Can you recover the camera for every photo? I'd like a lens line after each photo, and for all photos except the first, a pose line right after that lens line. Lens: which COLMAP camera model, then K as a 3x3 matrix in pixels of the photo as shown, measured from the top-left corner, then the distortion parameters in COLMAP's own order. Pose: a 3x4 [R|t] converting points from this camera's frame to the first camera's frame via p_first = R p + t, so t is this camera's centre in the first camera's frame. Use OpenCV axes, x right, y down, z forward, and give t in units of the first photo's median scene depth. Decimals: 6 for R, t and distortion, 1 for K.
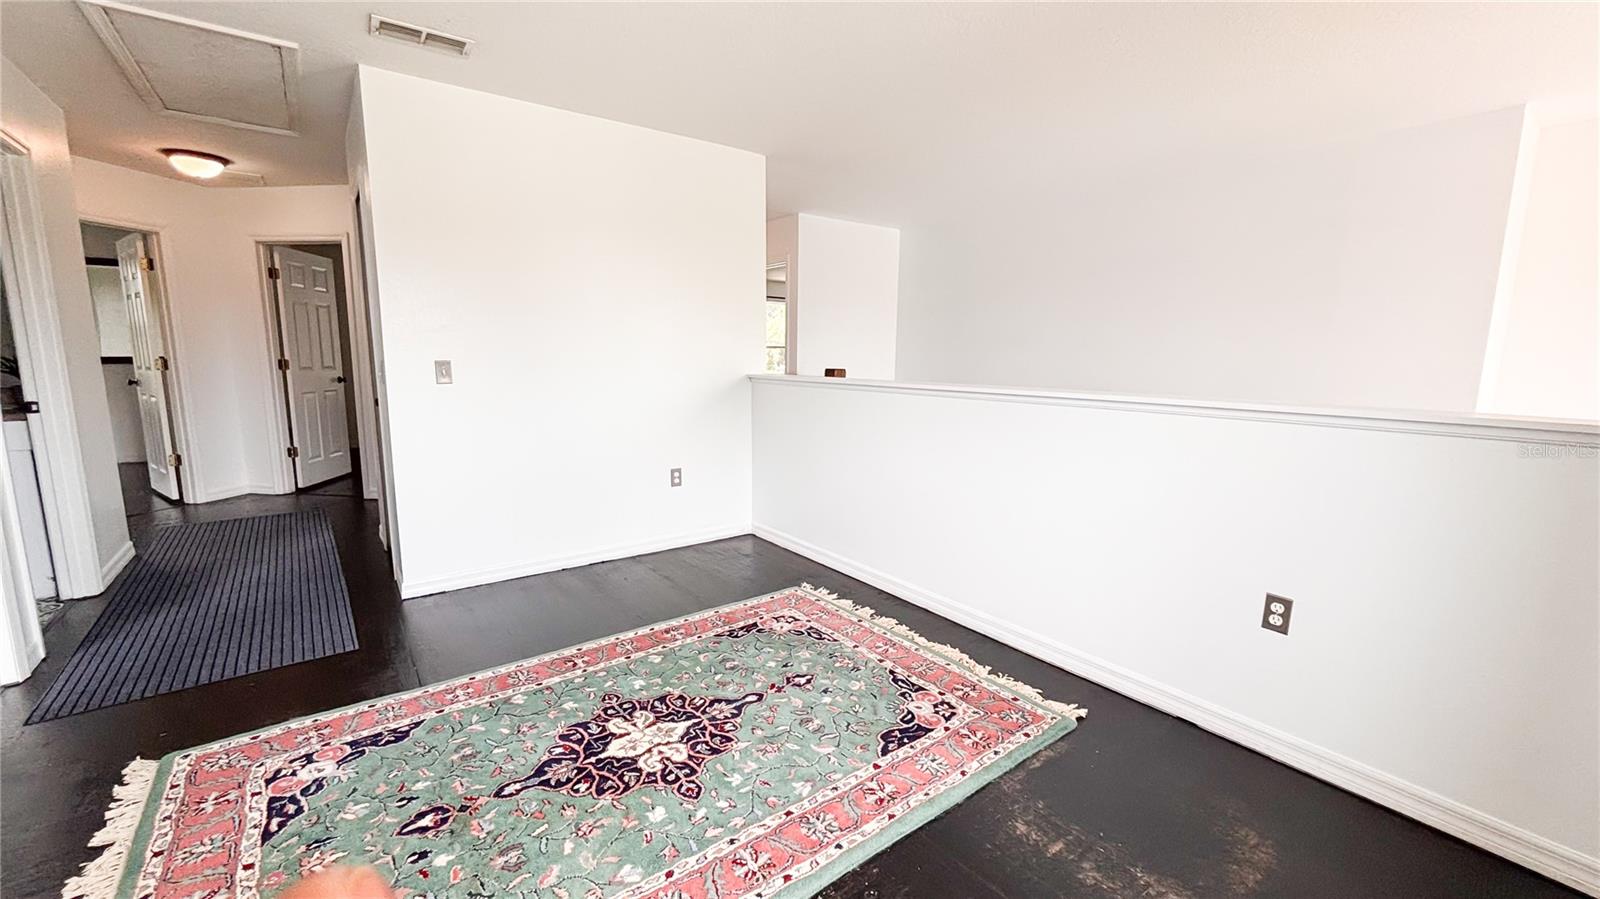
lens RADIAL K [[641.8, 0, 797.7], [0, 641.8, 449.1], [0, 0, 1]] dist [-0.001505, -0.000983]
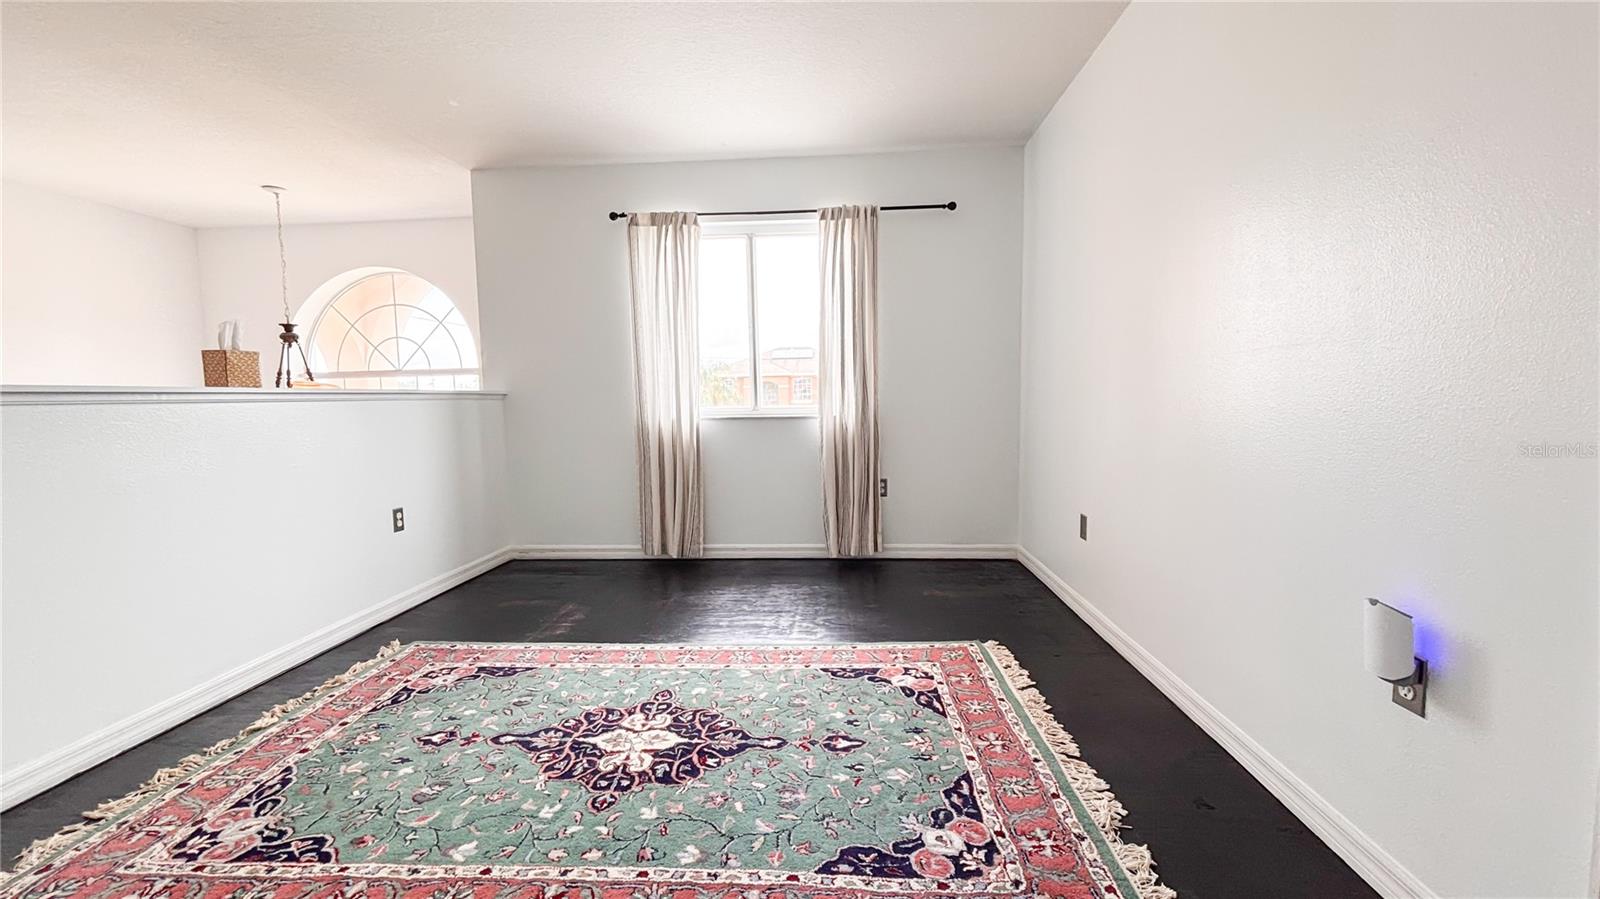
lens RADIAL K [[641.8, 0, 796.5], [0, 641.8, 446.8], [0, 0, 1]] dist [-0.001505, -0.000983]
pose [[-0.758423, -0.051838, 0.649698, -1.059753], [0.107499, 0.973230, 0.203141, -0.141321], [-0.642836, 0.223909, -0.732548, 1.526442]]
